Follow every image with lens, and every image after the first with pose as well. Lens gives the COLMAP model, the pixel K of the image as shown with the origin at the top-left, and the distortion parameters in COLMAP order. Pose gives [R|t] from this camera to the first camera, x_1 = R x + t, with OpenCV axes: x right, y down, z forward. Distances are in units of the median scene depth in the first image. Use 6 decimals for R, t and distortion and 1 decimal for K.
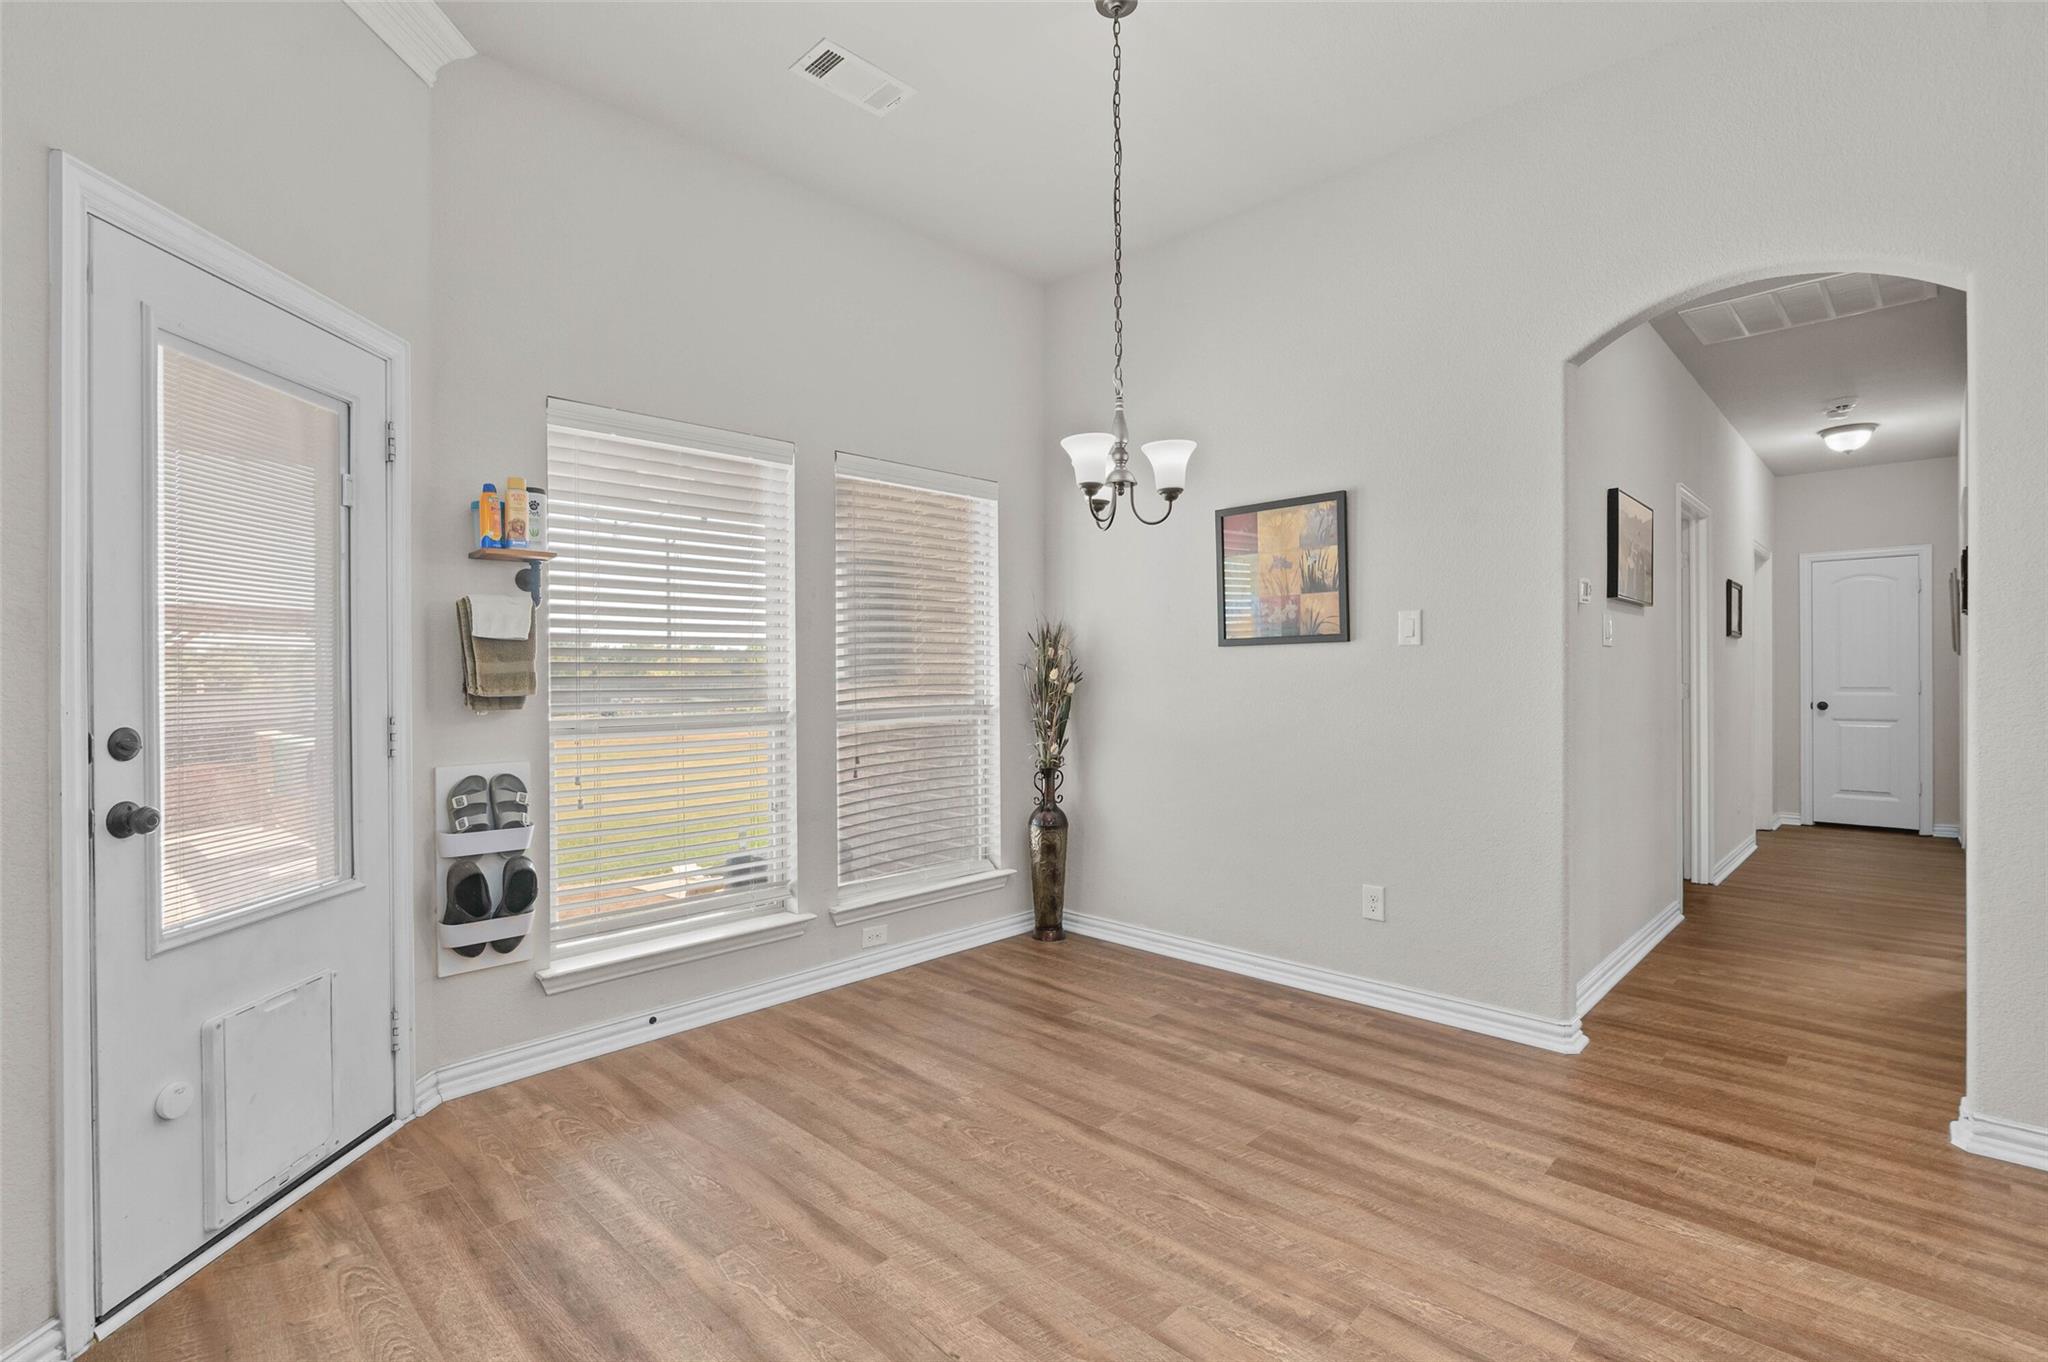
lens RADIAL K [[939.9, 0, 1020.2], [0, 939.9, 677.8], [0, 0, 1]] dist [-0.005926, -0.000493]
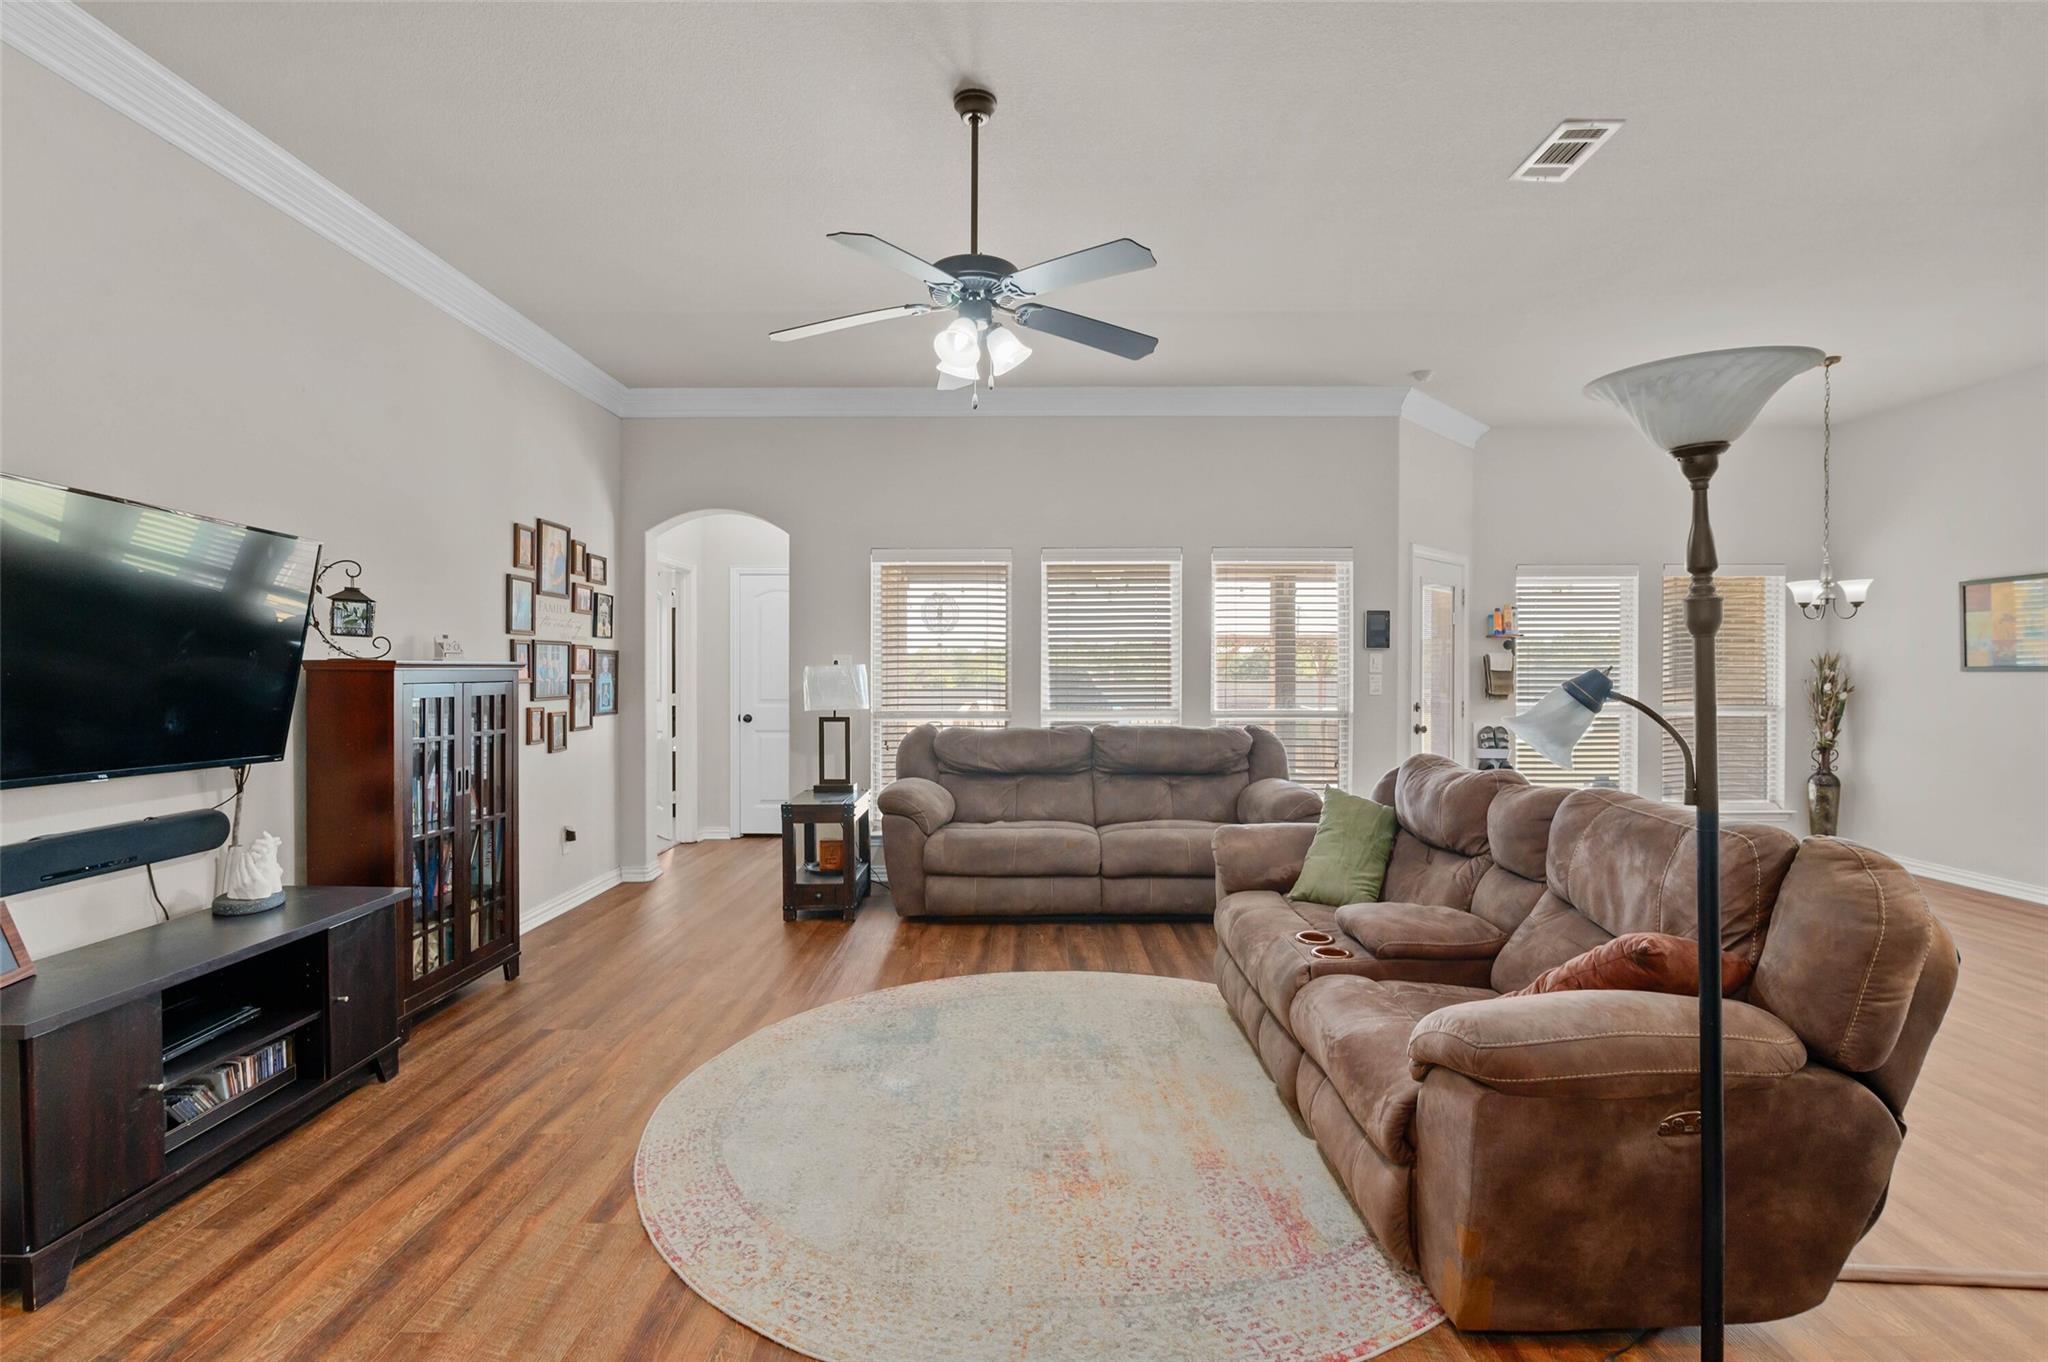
lens RADIAL K [[939.9, 0, 1022.2], [0, 939.9, 677.5], [0, 0, 1]] dist [-0.005926, -0.000493]
pose [[0.704864, 0.011942, -0.709242, 0.220957], [-0.005815, 0.999922, 0.011057, -0.032109], [0.709319, -0.003670, 0.704878, -1.180723]]
